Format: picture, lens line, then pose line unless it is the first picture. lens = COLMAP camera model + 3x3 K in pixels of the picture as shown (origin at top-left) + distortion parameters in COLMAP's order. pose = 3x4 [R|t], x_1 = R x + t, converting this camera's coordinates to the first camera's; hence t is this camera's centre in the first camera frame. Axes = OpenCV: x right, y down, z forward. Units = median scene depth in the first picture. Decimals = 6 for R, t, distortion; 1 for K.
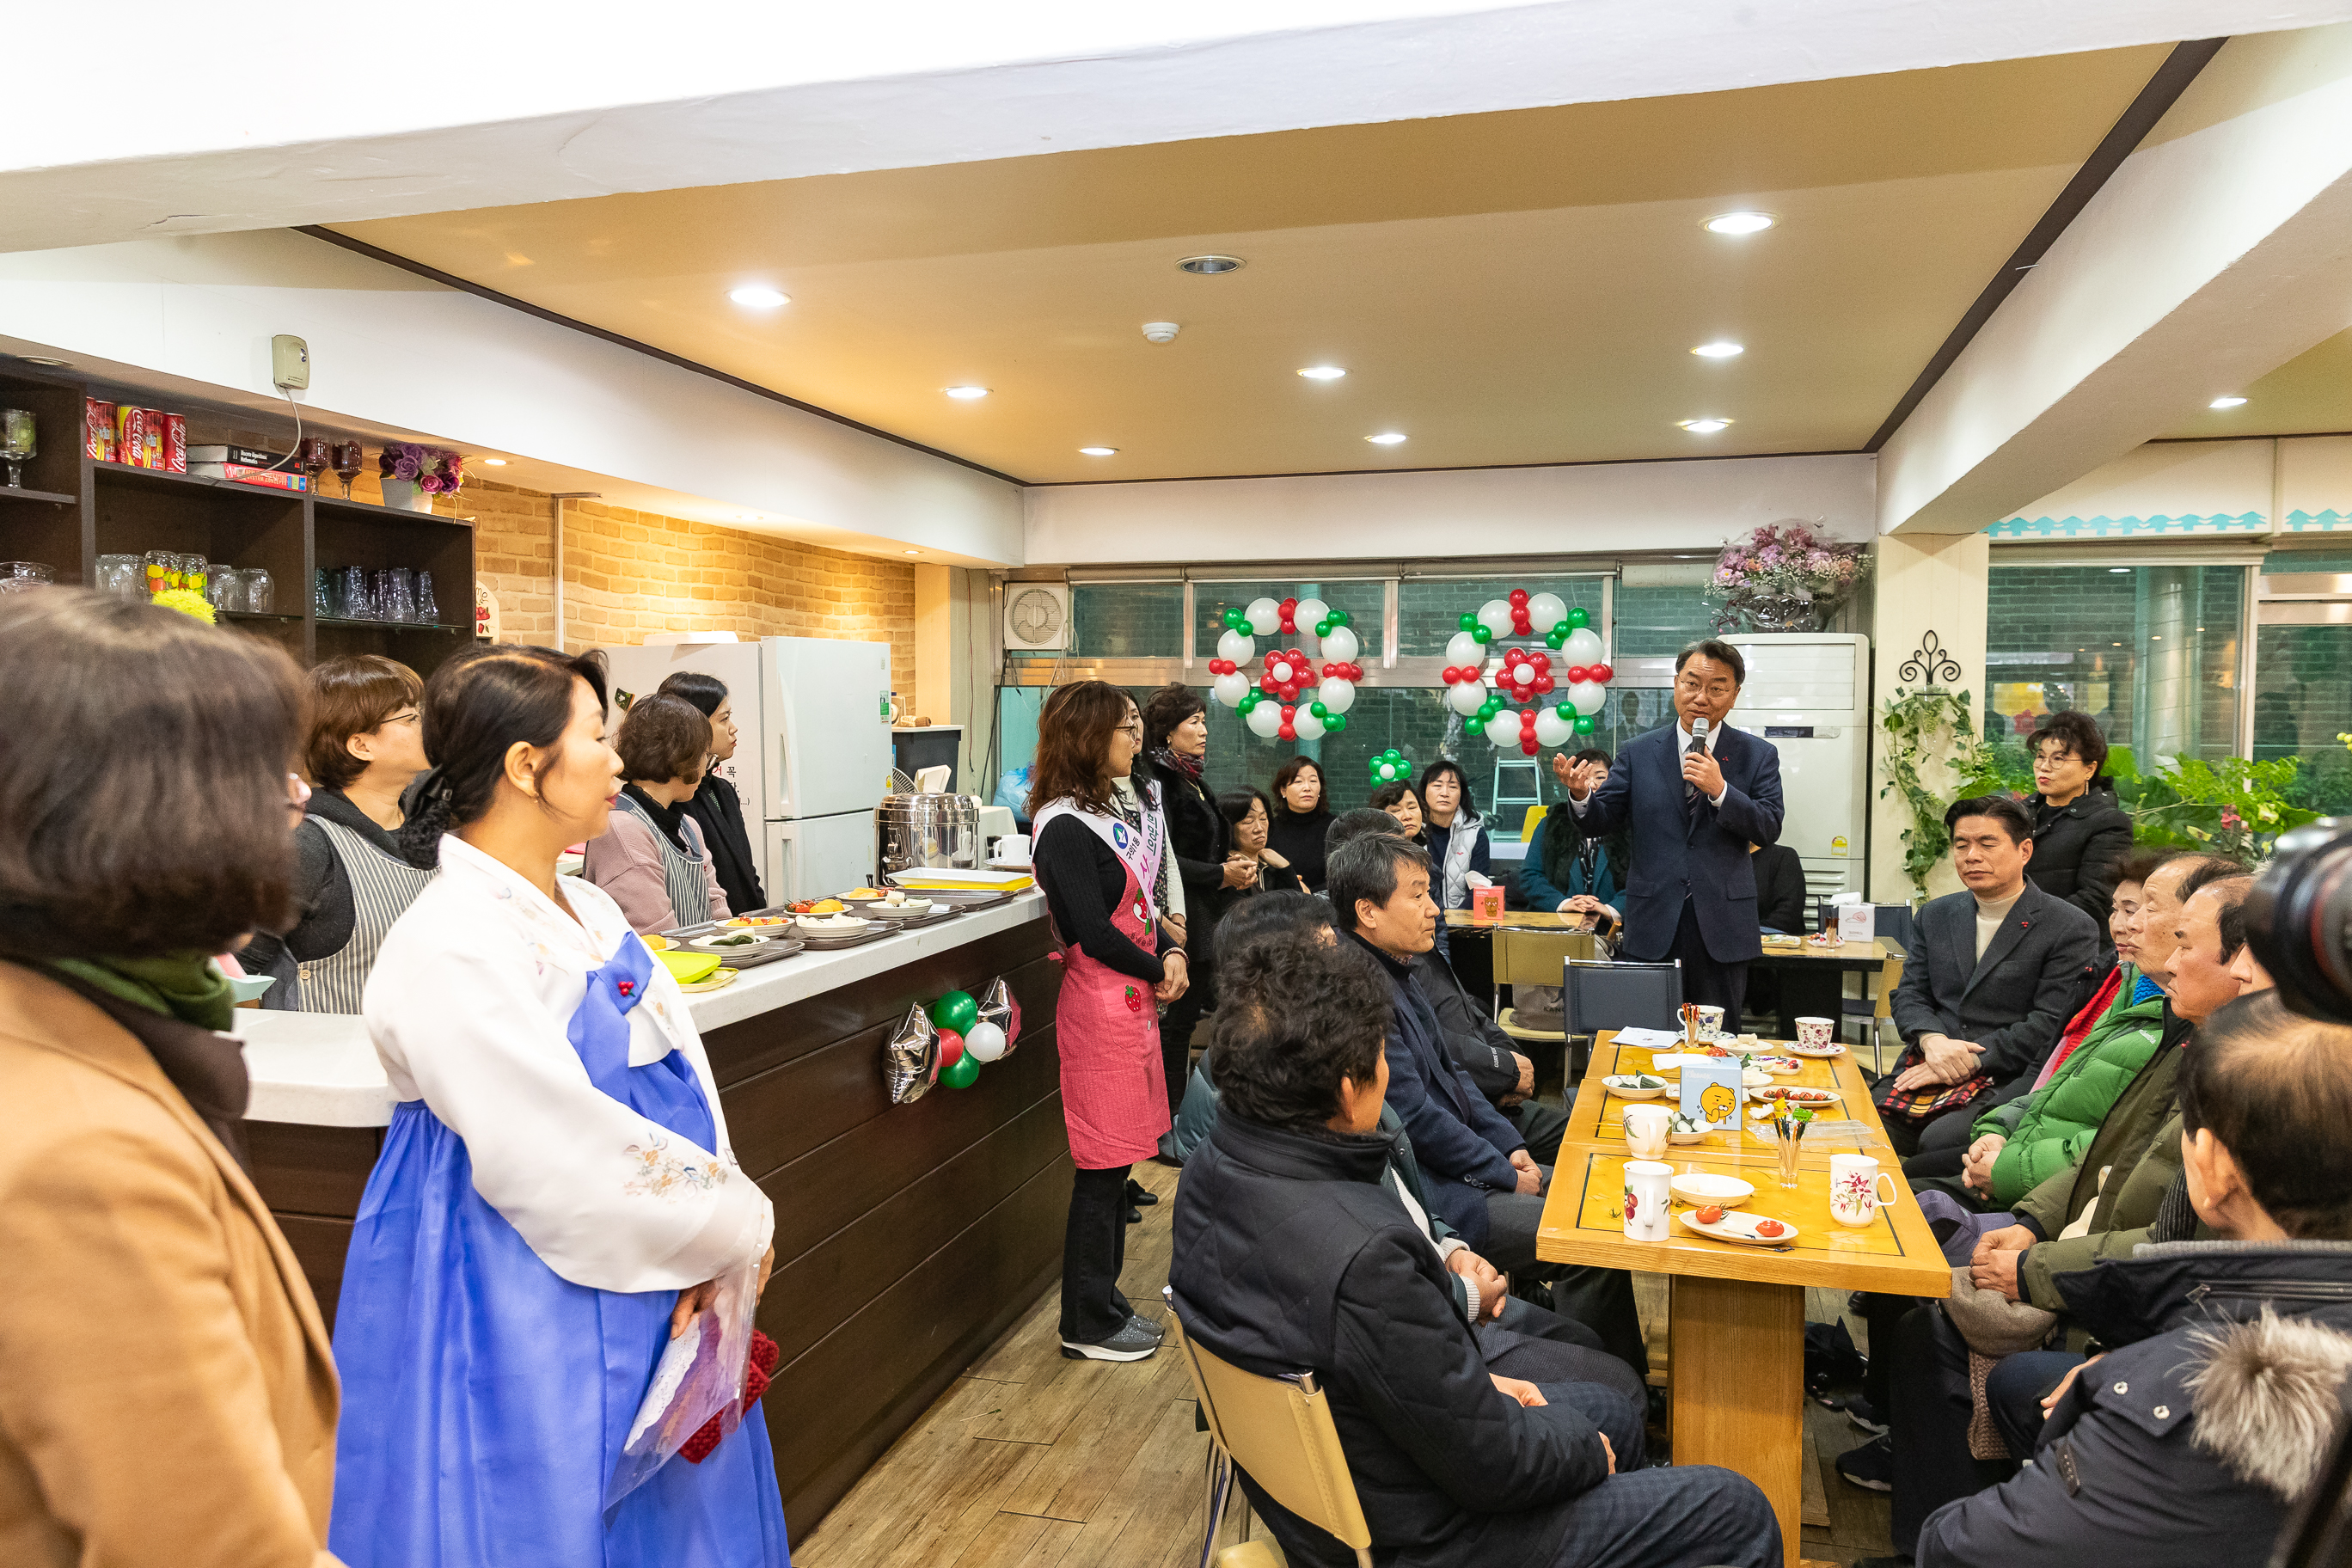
lens RADIAL K [[1745.3, 0, 1176.0], [0, 1745.3, 784.0], [0, 0, 1]] dist [0.007629, 0.001002]
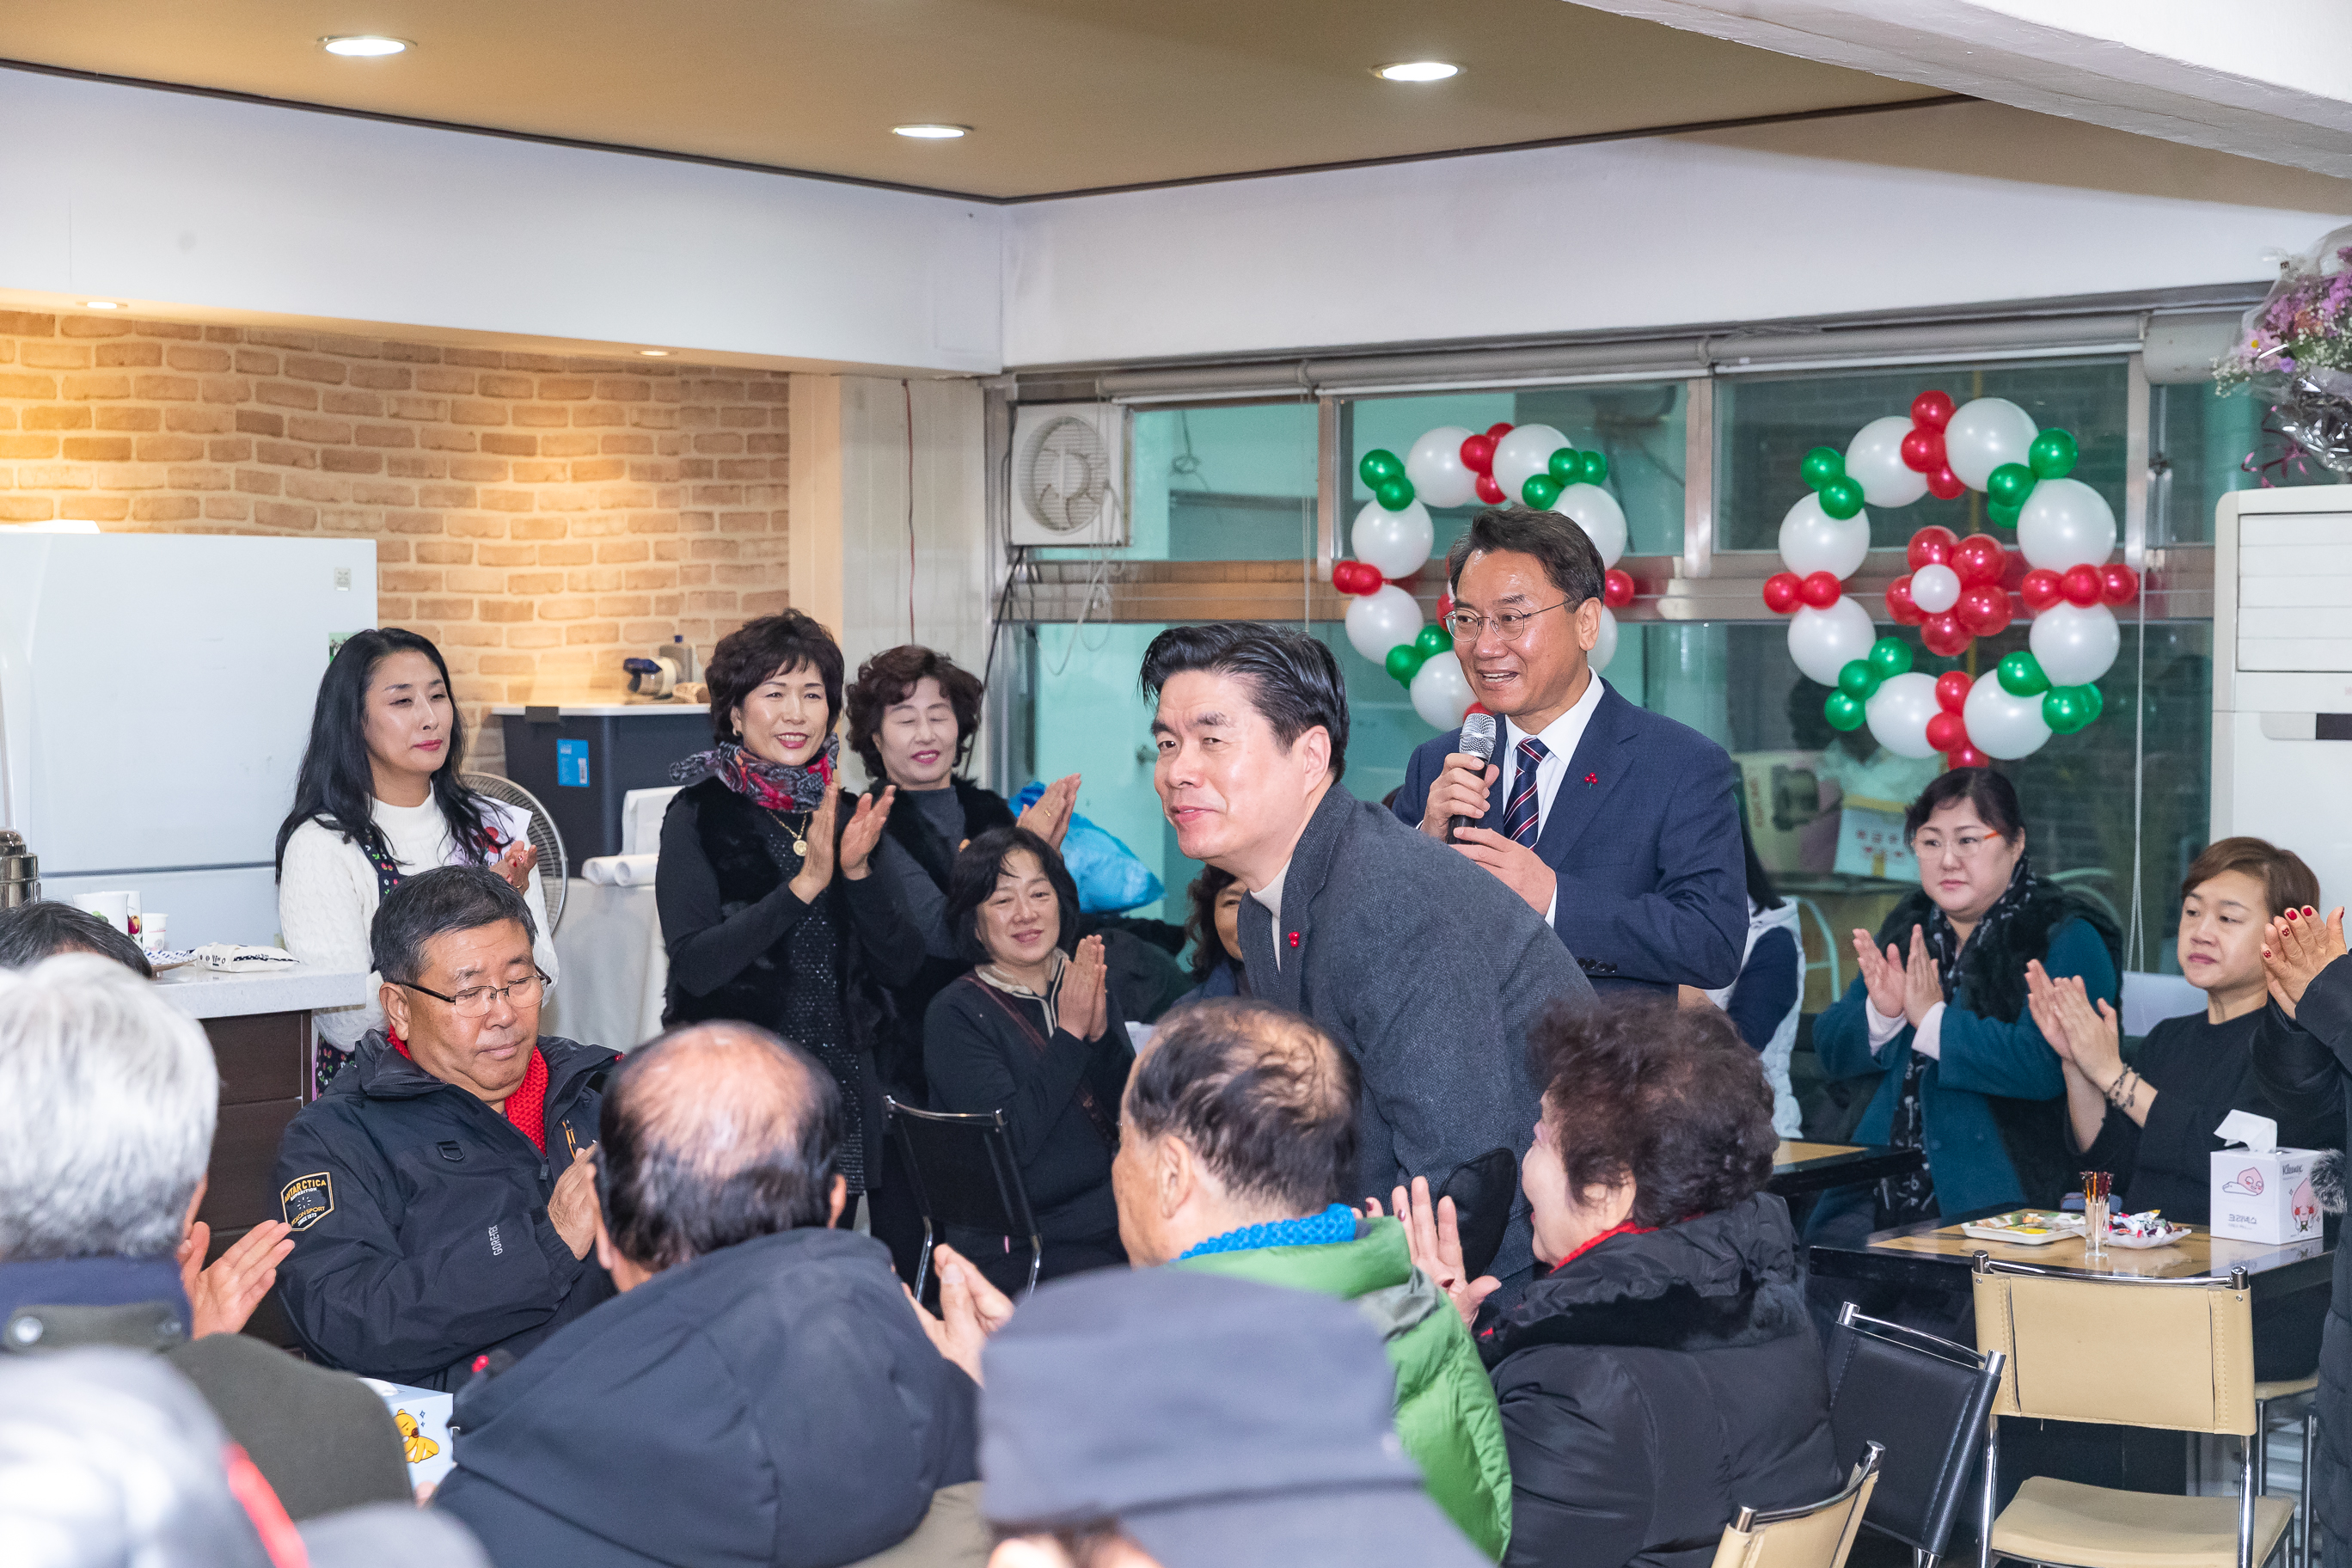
lens RADIAL K [[3935.3, 0, 1176.0], [0, 3935.3, 784.0], [0, 0, 1]] dist [0.017355, 0.062384]
pose [[0.905961, 0.014237, -0.423122, 0.498148], [-0.020172, 0.999751, -0.009552, -0.002637], [0.422881, 0.017189, 0.906022, 0.053455]]
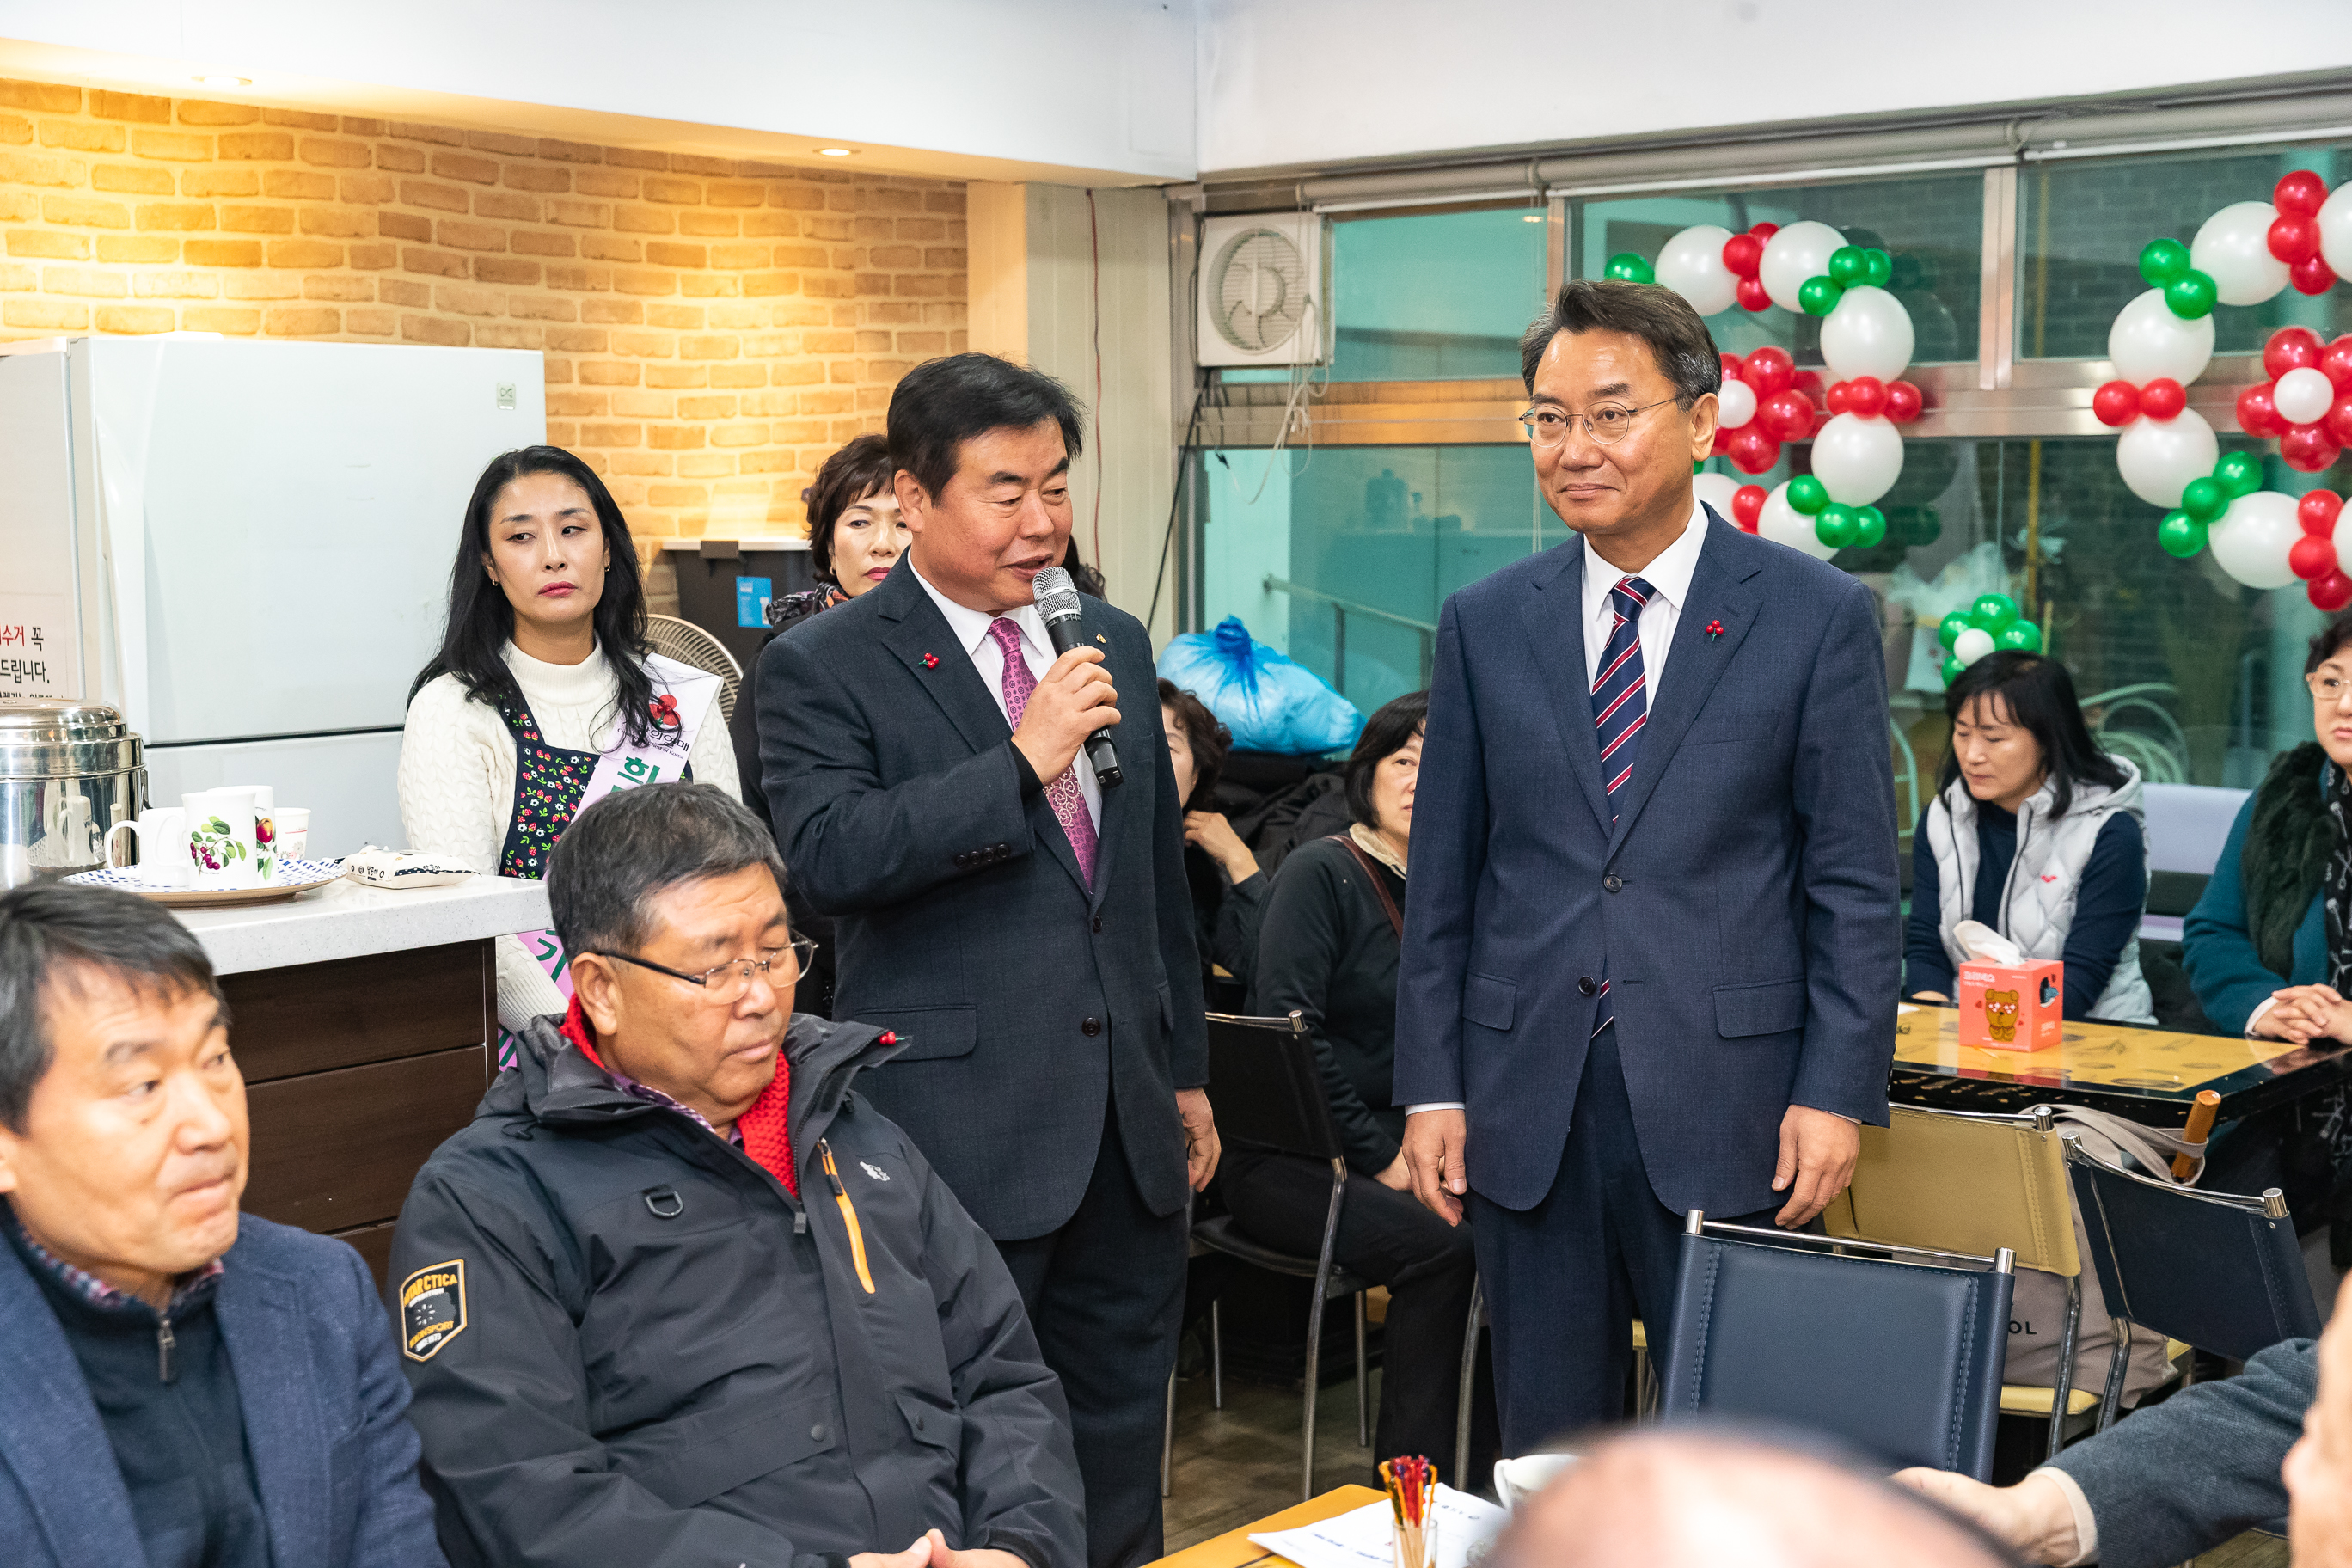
lens RADIAL K [[3157.1, 0, 1176.0], [0, 3157.1, 784.0], [0, 0, 1]] dist [0.007830, 0.007853]
pose [[0.911185, 0.031250, -0.410811, 0.295368], [-0.012204, 0.998729, 0.048903, -0.010678], [0.411817, -0.039546, 0.910408, 0.305573]]
